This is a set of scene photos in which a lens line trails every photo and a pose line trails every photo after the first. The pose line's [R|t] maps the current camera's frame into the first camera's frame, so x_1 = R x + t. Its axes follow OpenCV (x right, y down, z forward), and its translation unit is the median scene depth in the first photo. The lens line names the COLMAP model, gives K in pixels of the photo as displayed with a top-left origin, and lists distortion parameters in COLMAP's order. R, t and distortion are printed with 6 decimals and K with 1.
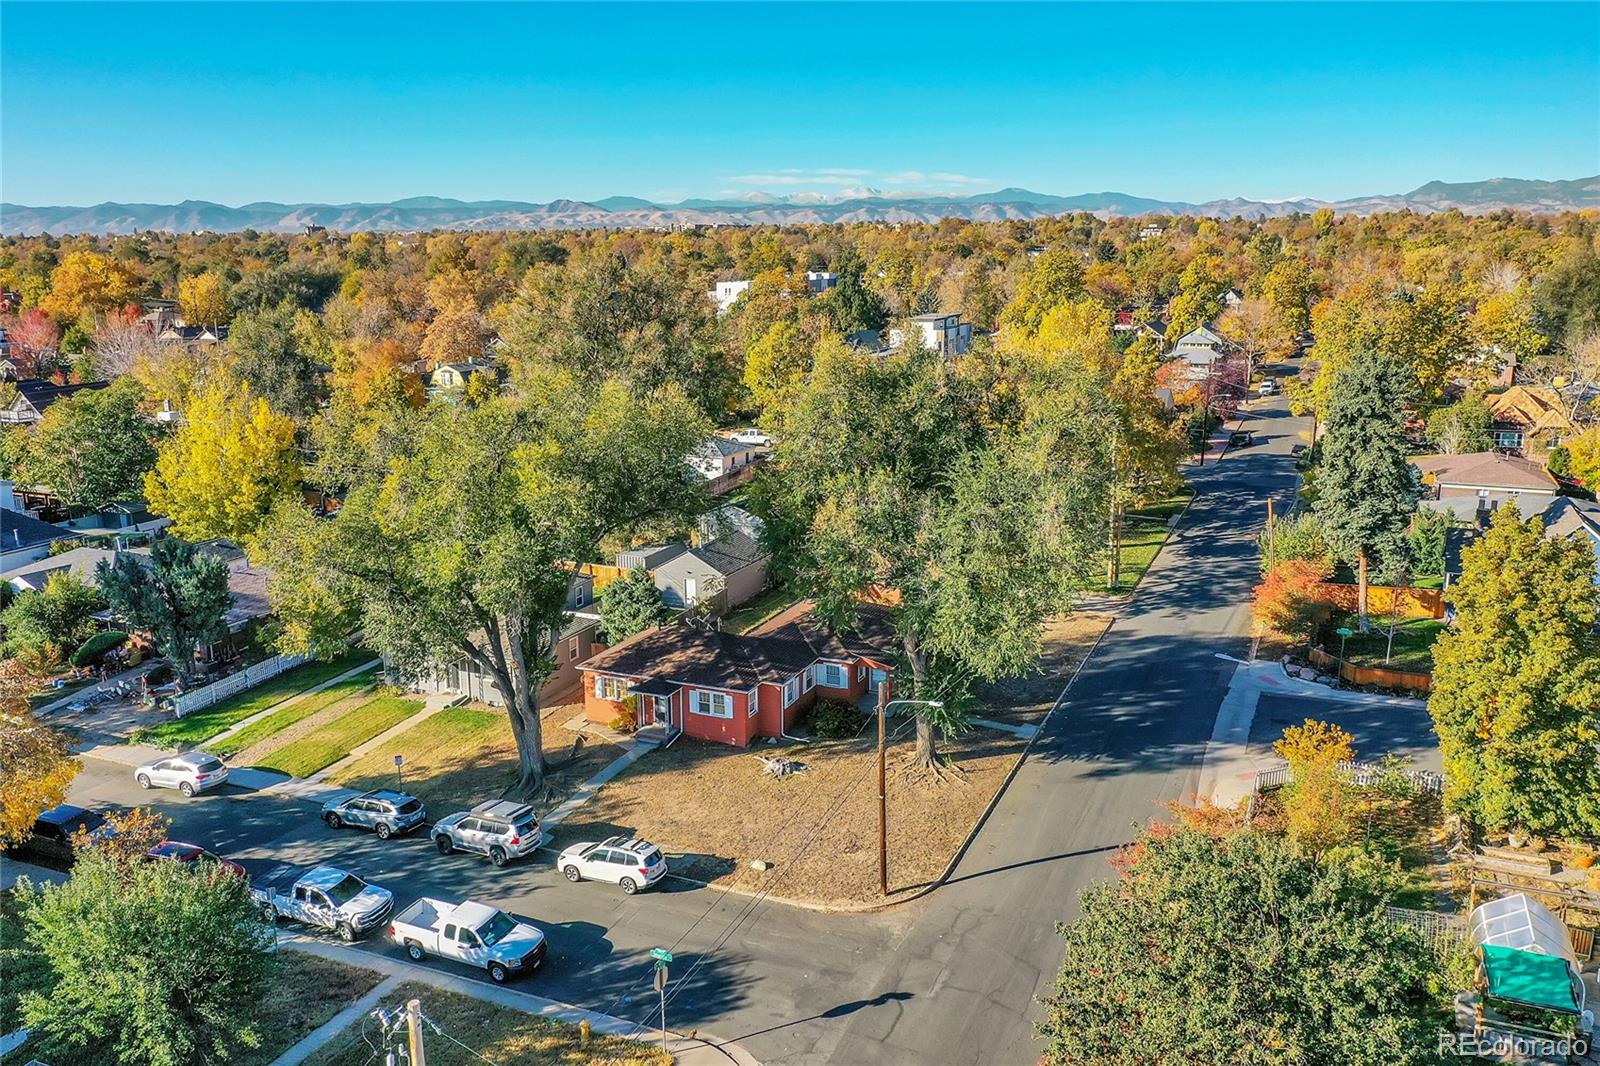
lens RADIAL K [[1272.7, 0, 806.3], [0, 1272.7, 538.6], [0, 0, 1]] dist [0.014392, -0.000230]
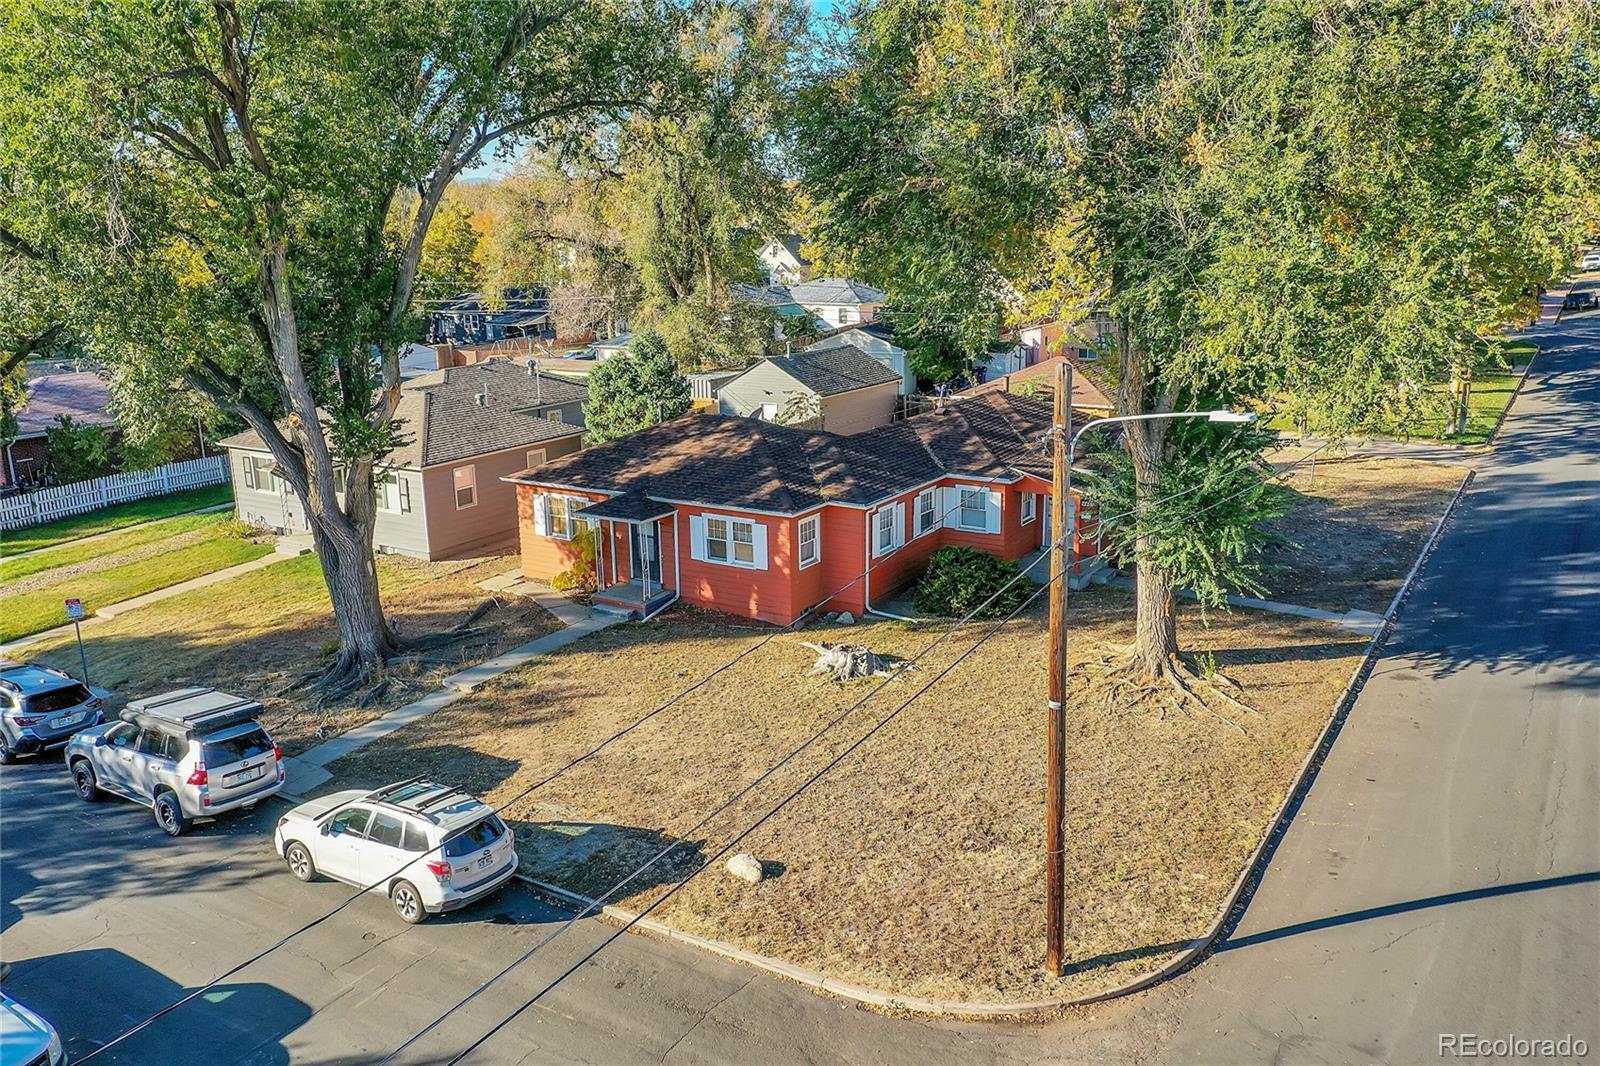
lens RADIAL K [[1272.7, 0, 797.3], [0, 1272.7, 529.2], [0, 0, 1]] dist [0.014392, -0.000230]
pose [[0.987956, 0.021976, -0.153169, 0.036478], [-0.019434, 0.999648, 0.018078, 0.130110], [0.153512, -0.014883, 0.988035, 0.557492]]
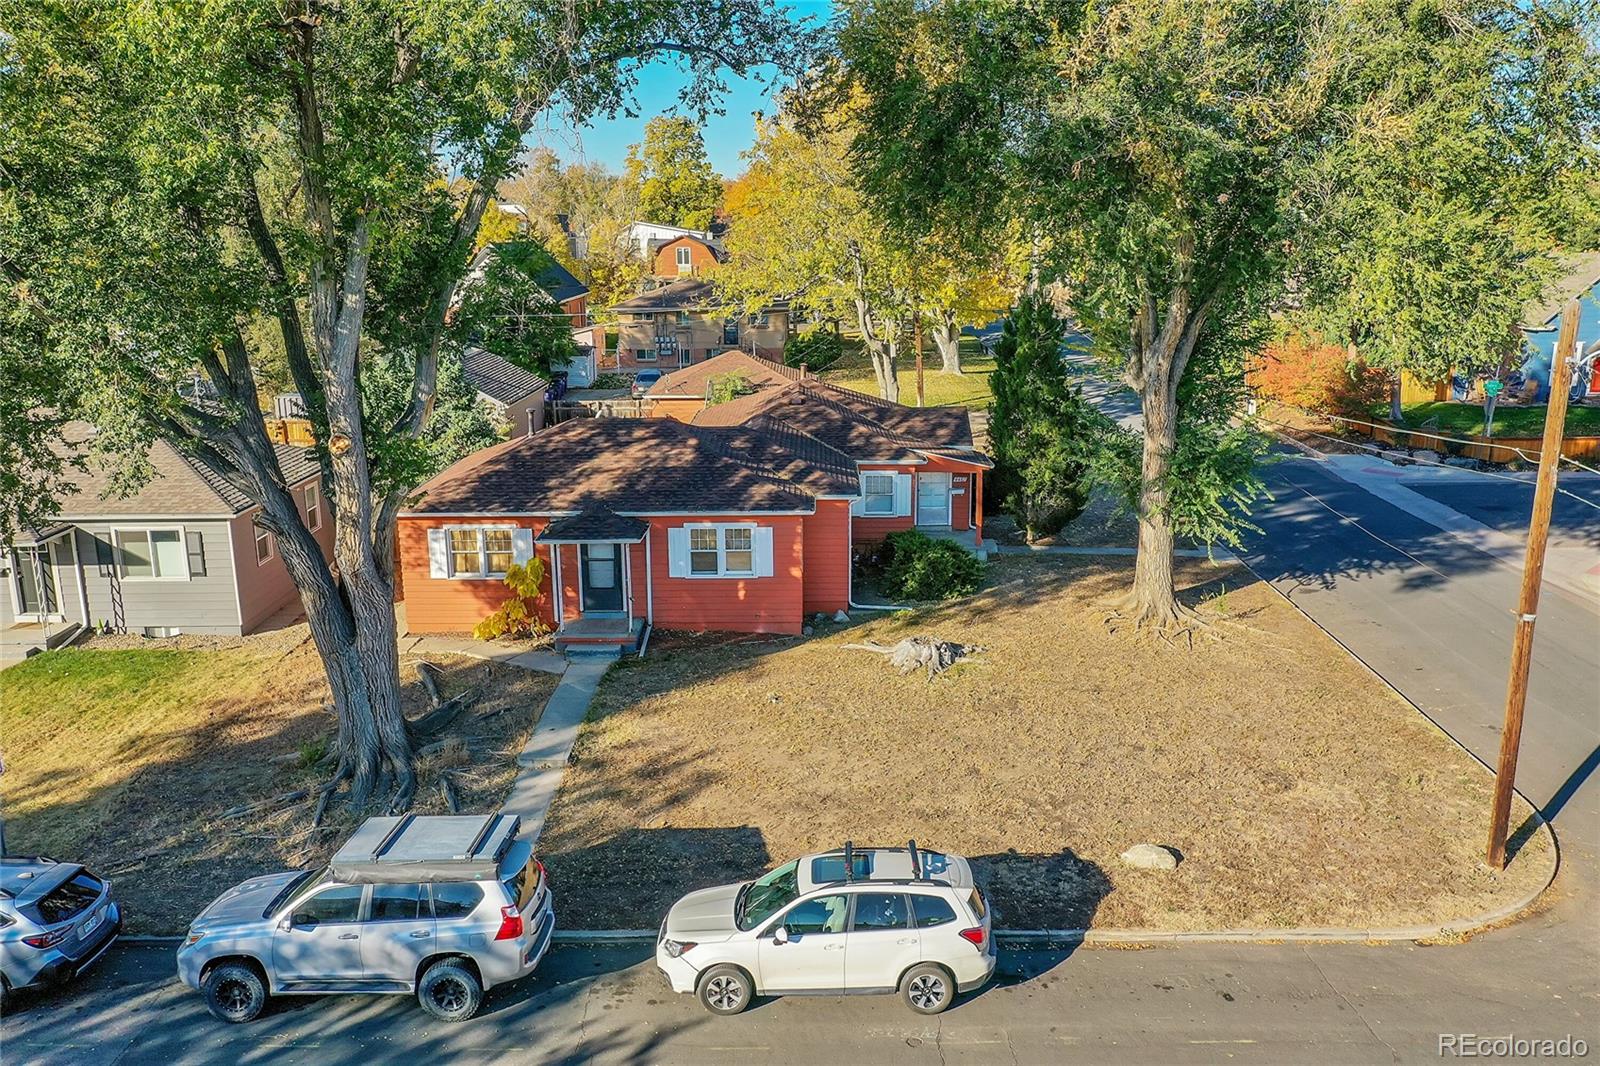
lens RADIAL K [[1272.7, 0, 804.4], [0, 1272.7, 530.1], [0, 0, 1]] dist [0.014392, -0.000230]
pose [[0.919373, -0.091276, 0.382651, -0.253825], [0.088808, 0.995756, 0.024149, 0.128627], [-0.383231, 0.011781, 0.923577, 0.632084]]
